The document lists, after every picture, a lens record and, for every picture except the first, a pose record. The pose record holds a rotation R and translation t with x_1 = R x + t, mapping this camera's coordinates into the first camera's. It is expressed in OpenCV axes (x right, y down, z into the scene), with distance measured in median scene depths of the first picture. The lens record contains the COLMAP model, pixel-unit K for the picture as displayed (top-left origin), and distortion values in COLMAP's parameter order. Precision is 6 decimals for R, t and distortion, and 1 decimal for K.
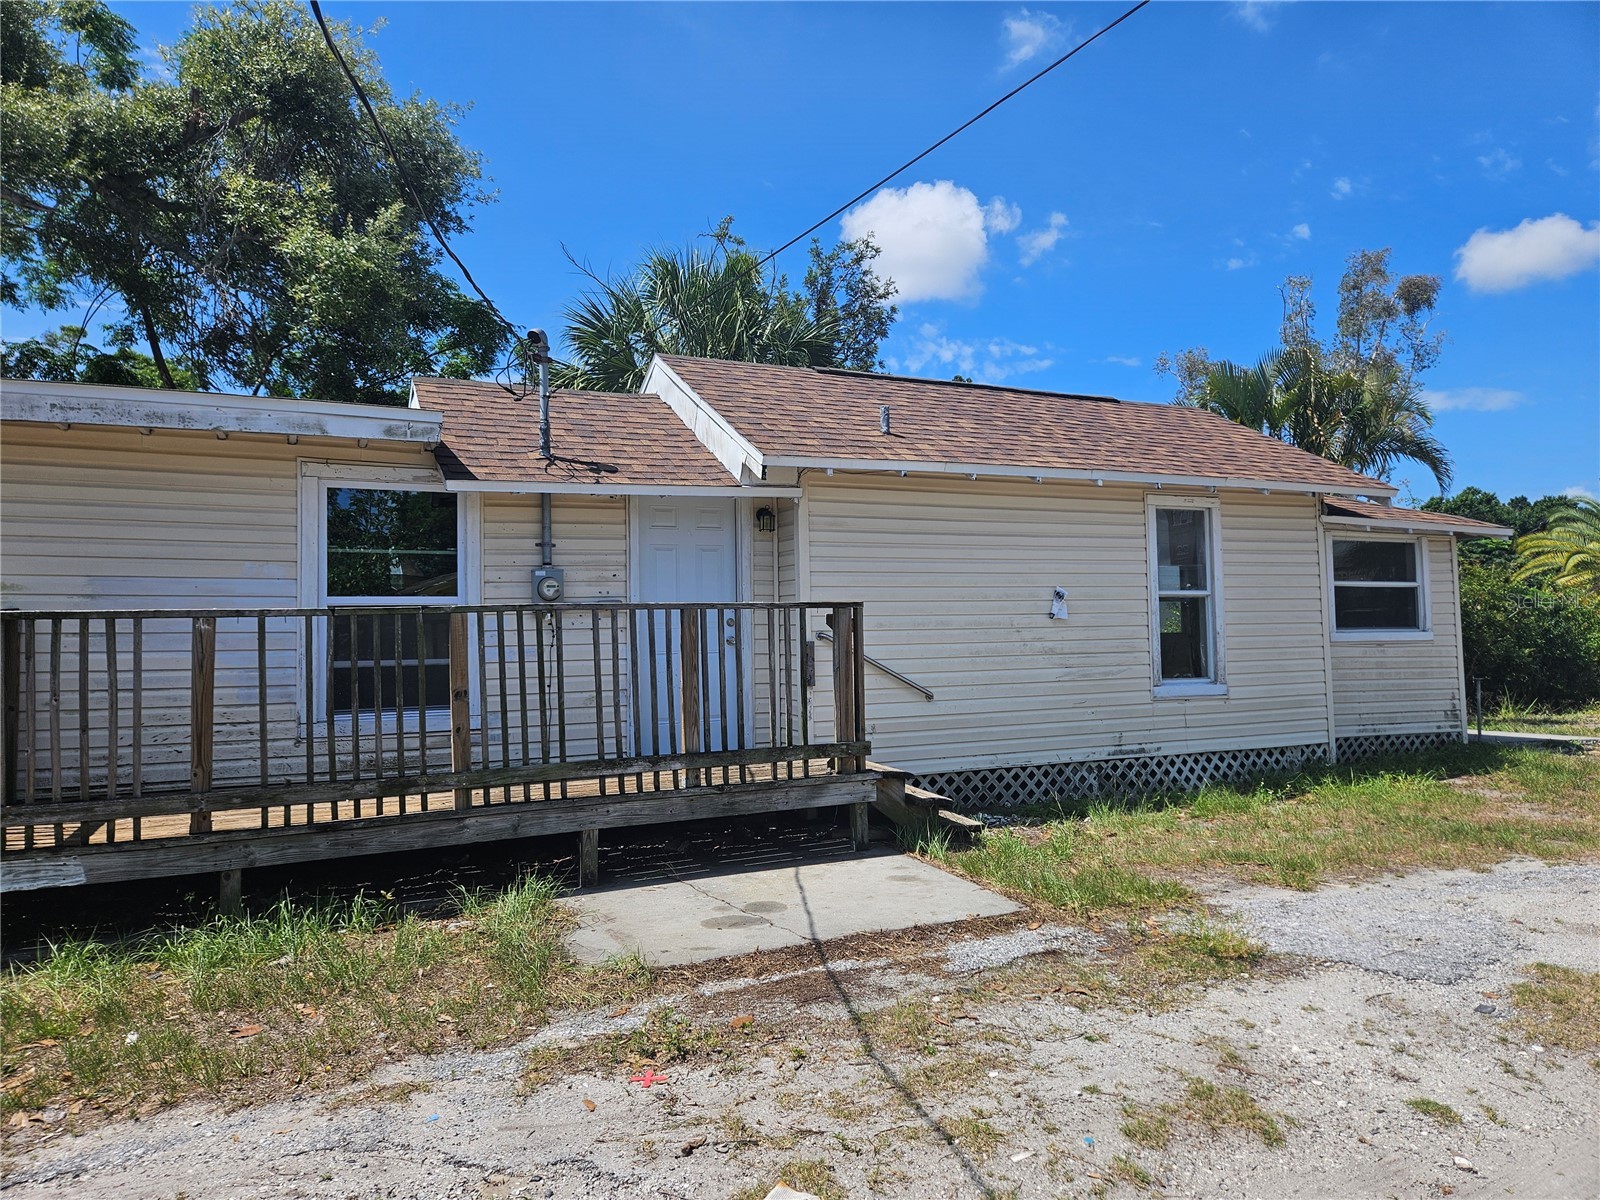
lens RADIAL K [[1211.3, 0, 780.0], [0, 1211.3, 602.5], [0, 0, 1]] dist [0.101890, -0.143419]
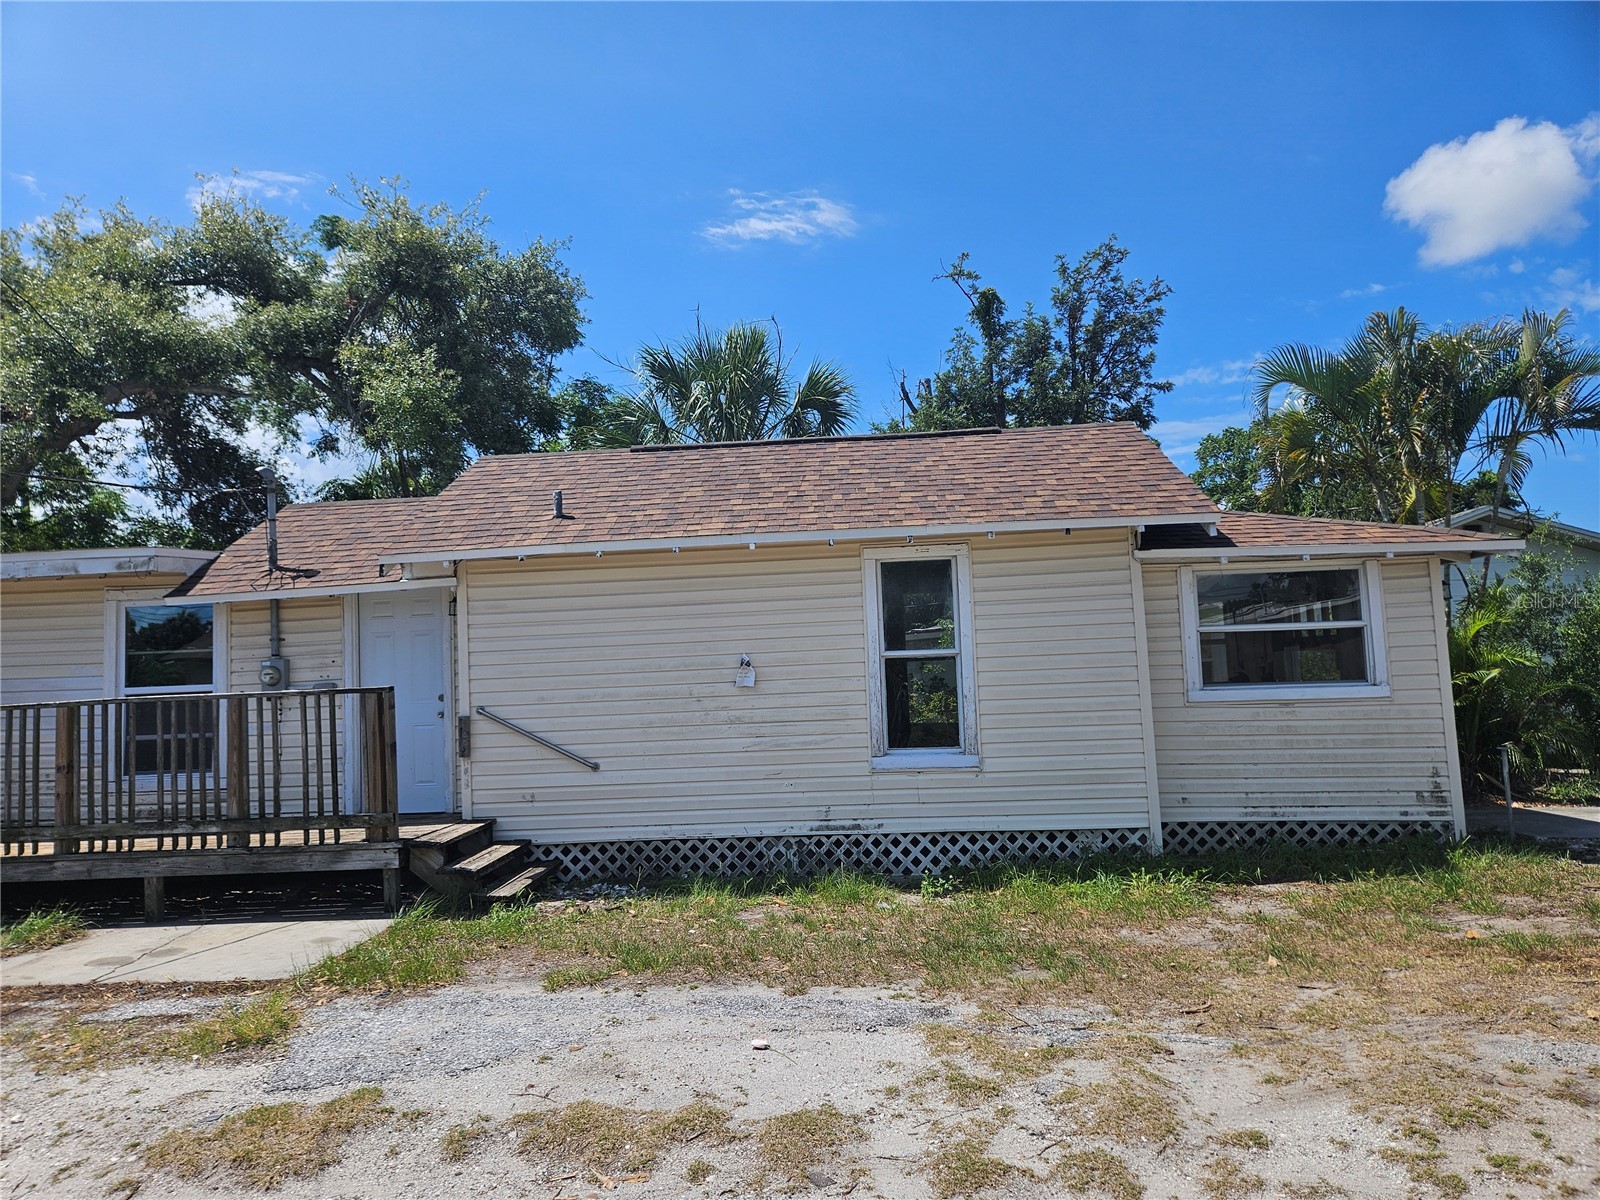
lens RADIAL K [[1211.3, 0, 780.0], [0, 1211.3, 602.5], [0, 0, 1]] dist [0.101890, -0.143419]
pose [[0.834506, -0.049583, -0.548763, 0.786956], [0.039905, 0.998766, -0.029558, -0.024083], [0.549552, 0.002767, 0.835455, 0.208208]]
